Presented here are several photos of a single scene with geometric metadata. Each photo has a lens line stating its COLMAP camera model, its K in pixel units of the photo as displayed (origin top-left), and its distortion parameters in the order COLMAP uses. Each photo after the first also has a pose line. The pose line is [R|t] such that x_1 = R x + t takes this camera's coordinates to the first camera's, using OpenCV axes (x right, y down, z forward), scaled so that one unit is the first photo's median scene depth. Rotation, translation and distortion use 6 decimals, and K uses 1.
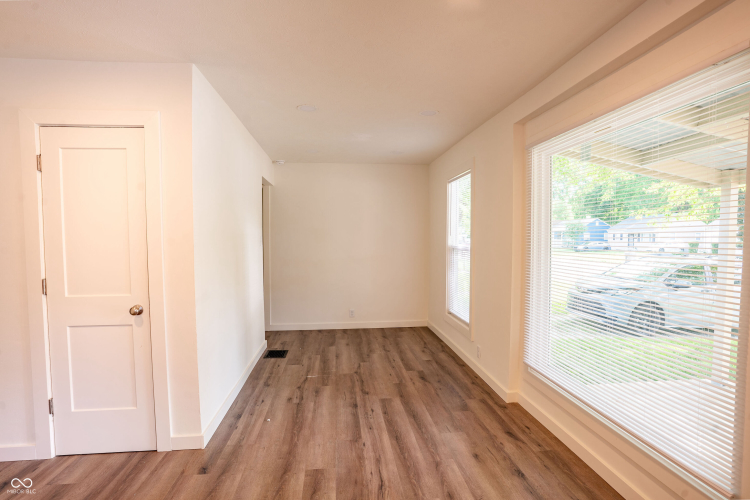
lens RADIAL K [[370.1, 0, 378.1], [0, 370.1, 250.3], [0, 0, 1]] dist [-0.063410, 0.021959]
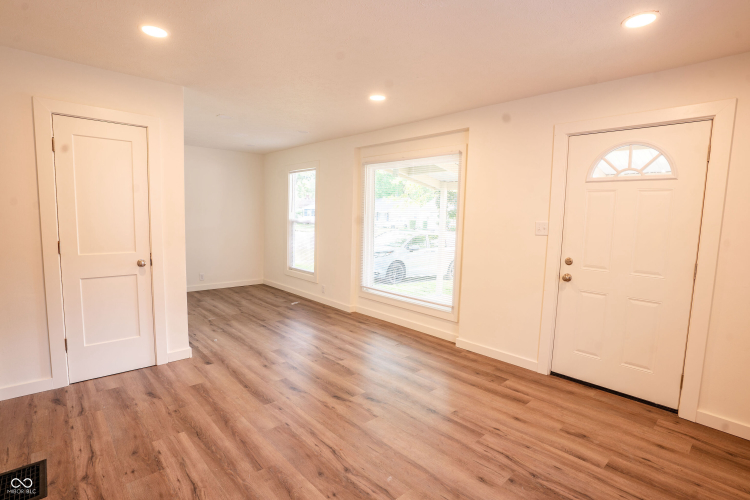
lens RADIAL K [[370.1, 0, 380.2], [0, 370.1, 247.2], [0, 0, 1]] dist [-0.063410, 0.021959]
pose [[0.801794, -0.028356, 0.596927, -0.566334], [-0.005487, 0.998482, 0.054801, 0.020244], [-0.597575, -0.047215, 0.800422, -0.461622]]
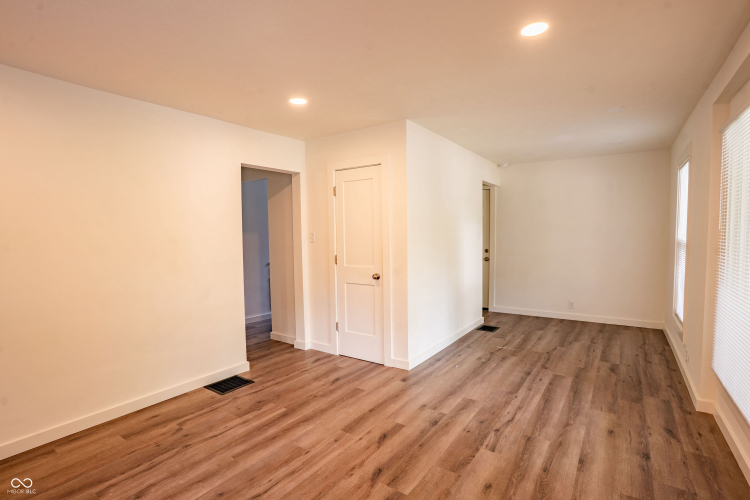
lens RADIAL K [[370.1, 0, 379.6], [0, 370.1, 246.1], [0, 0, 1]] dist [-0.063410, 0.021959]
pose [[0.759926, 0.019355, -0.649721, 0.328773], [-0.014317, 0.999812, 0.013038, 0.003617], [0.649852, -0.000606, 0.760061, -0.207373]]
